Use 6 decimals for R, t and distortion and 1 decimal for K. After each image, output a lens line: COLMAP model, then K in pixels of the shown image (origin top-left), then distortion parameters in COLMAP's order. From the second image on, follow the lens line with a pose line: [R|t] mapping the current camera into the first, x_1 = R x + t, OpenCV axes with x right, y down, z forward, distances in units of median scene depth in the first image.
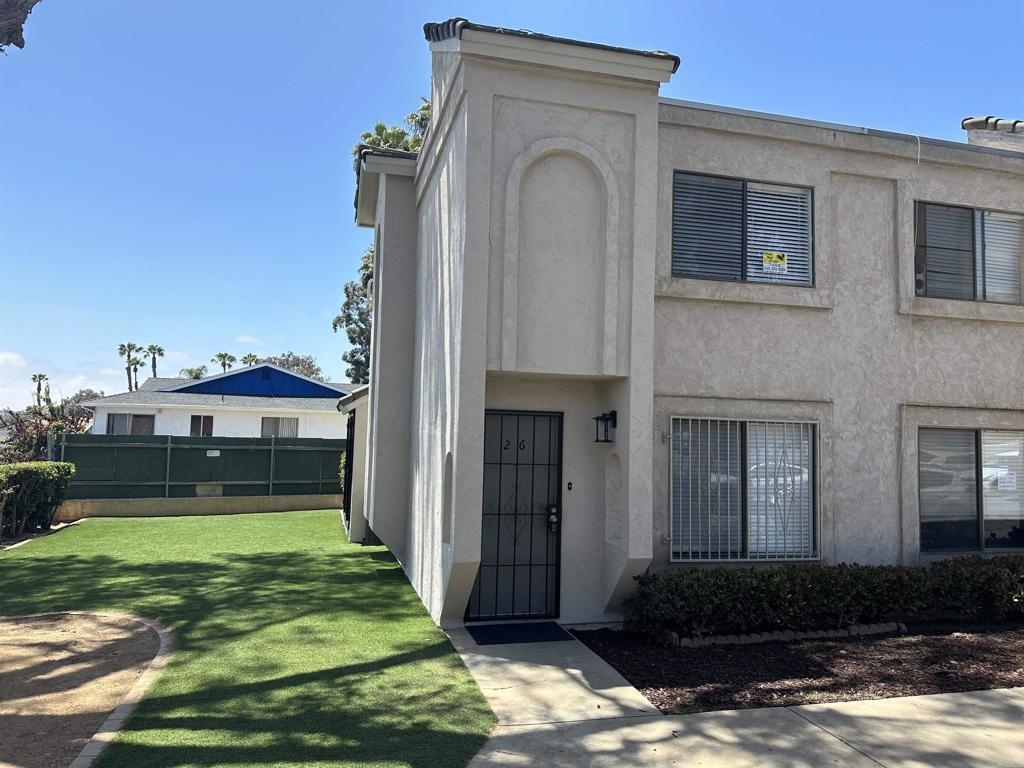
lens RADIAL K [[716.8, 0, 501.0], [0, 716.8, 387.4], [0, 0, 1]] dist [0.037067, -0.040724]
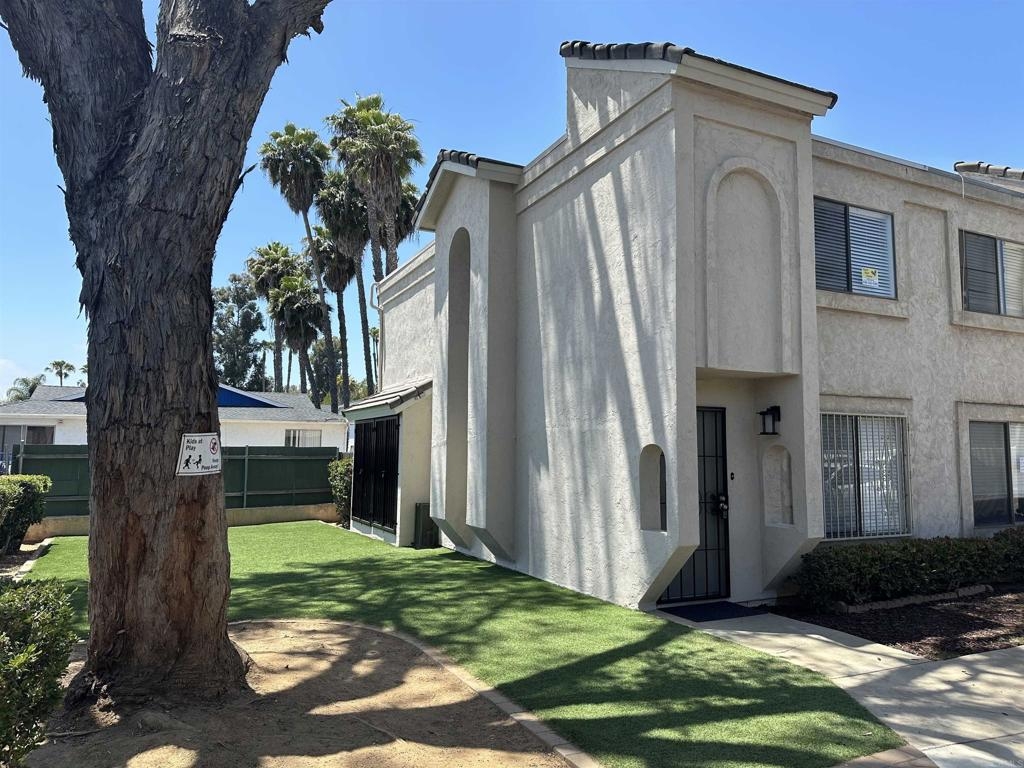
lens RADIAL K [[716.8, 0, 508.3], [0, 716.8, 383.9], [0, 0, 1]] dist [0.037067, -0.040724]
pose [[0.978373, 0.001904, 0.206842, -0.435178], [0.002389, 0.999787, -0.020503, 0.019014], [-0.206837, 0.020554, 0.978160, -0.000326]]
